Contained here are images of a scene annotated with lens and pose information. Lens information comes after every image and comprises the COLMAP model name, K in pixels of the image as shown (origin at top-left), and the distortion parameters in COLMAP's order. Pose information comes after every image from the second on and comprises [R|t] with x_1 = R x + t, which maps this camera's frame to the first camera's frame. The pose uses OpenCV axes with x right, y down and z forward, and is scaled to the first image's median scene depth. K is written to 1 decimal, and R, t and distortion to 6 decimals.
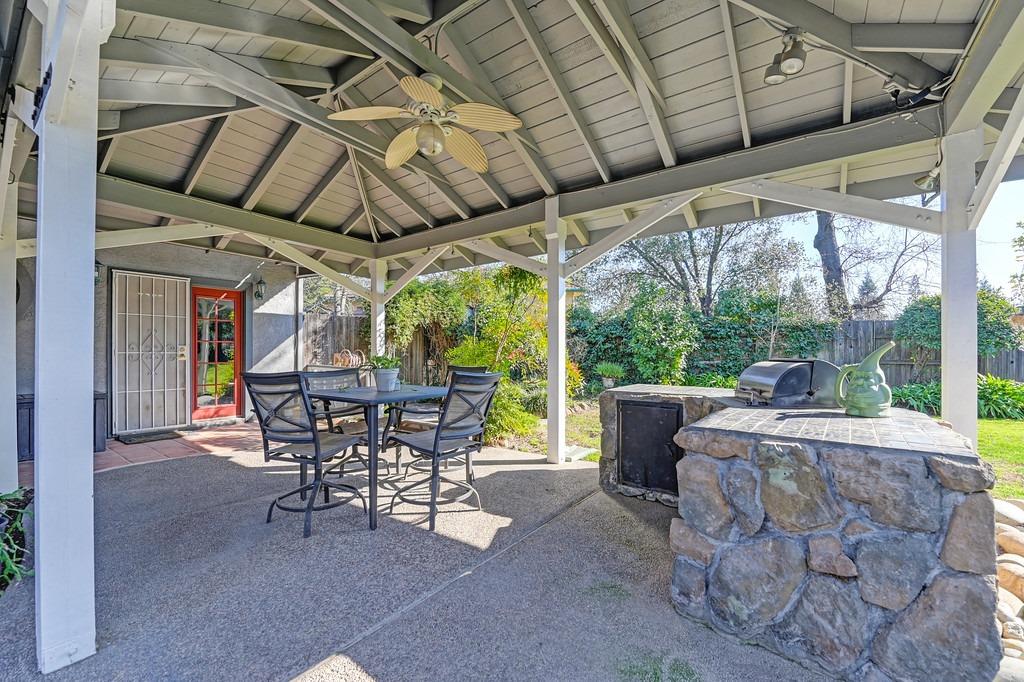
lens RADIAL K [[420.0, 0, 513.2], [0, 420.0, 345.5], [0, 0, 1]] dist [-0.013445, -0.000446]
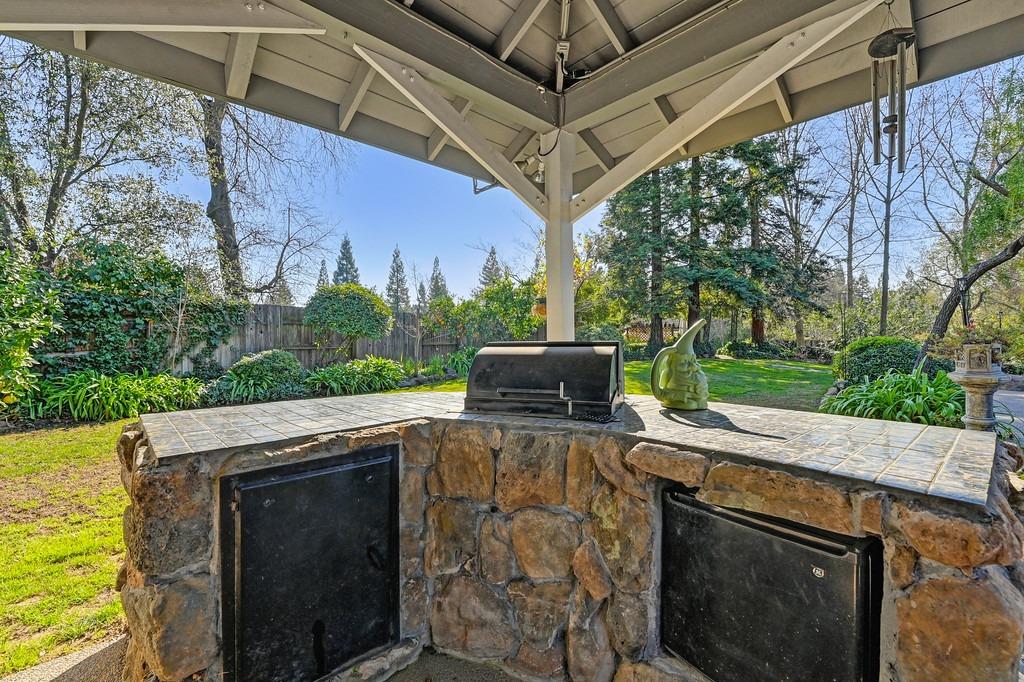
lens RADIAL K [[420.0, 0, 513.2], [0, 420.0, 345.5], [0, 0, 1]] dist [-0.013445, -0.000446]
pose [[0.190614, -0.020055, 0.981460, -0.006996], [-0.010385, 0.999694, 0.022444, 0.006460], [-0.981610, -0.014470, 0.190347, 0.256648]]
